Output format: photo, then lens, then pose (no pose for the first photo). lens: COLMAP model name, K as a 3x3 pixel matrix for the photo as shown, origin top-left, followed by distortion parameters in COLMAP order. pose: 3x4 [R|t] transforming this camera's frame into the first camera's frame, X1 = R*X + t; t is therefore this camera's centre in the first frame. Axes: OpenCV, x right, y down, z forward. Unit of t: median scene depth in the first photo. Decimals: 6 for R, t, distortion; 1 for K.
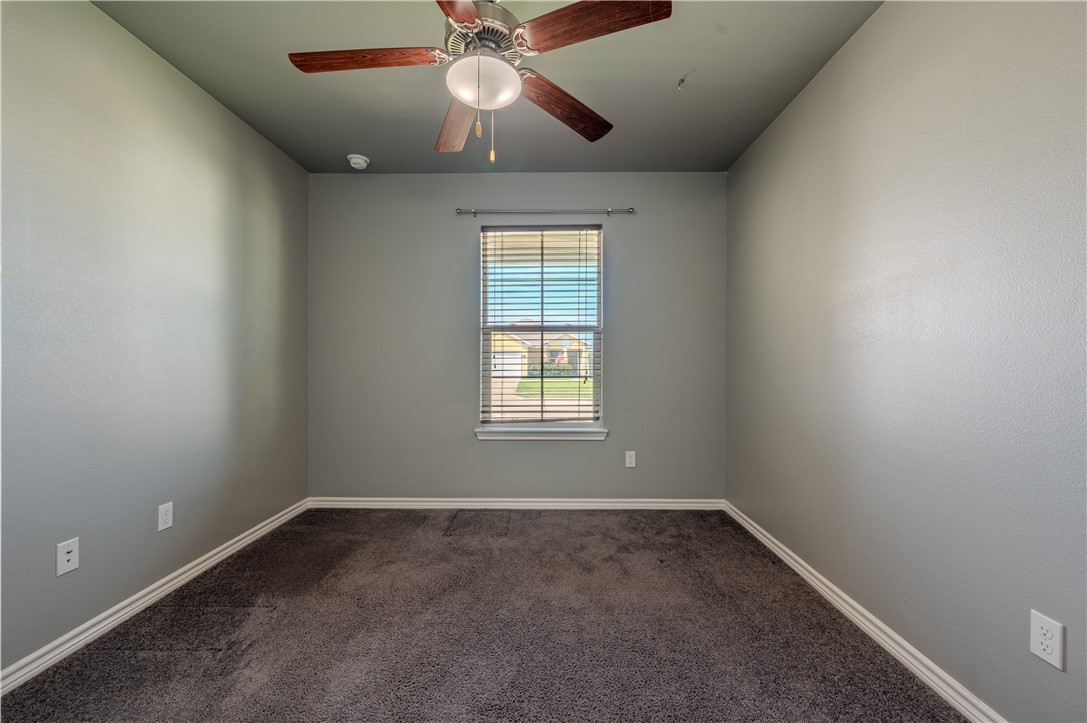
lens RADIAL K [[426.4, 0, 544.7], [0, 426.4, 361.4], [0, 0, 1]] dist [-0.001568, 0.000201]
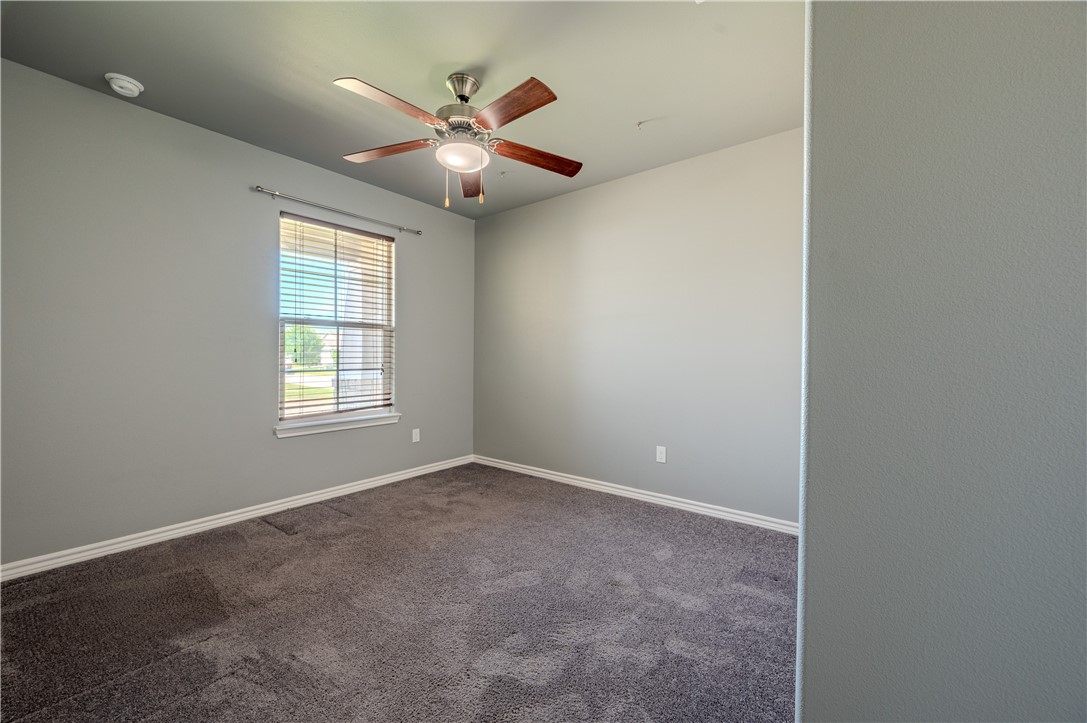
lens RADIAL K [[426.4, 0, 543.8], [0, 426.4, 360.6], [0, 0, 1]] dist [-0.001568, 0.000201]
pose [[0.605727, -0.002926, 0.795667, -0.551096], [-0.005127, 0.999958, 0.007580, 0.002814], [-0.795656, -0.008670, 0.605687, -0.032869]]
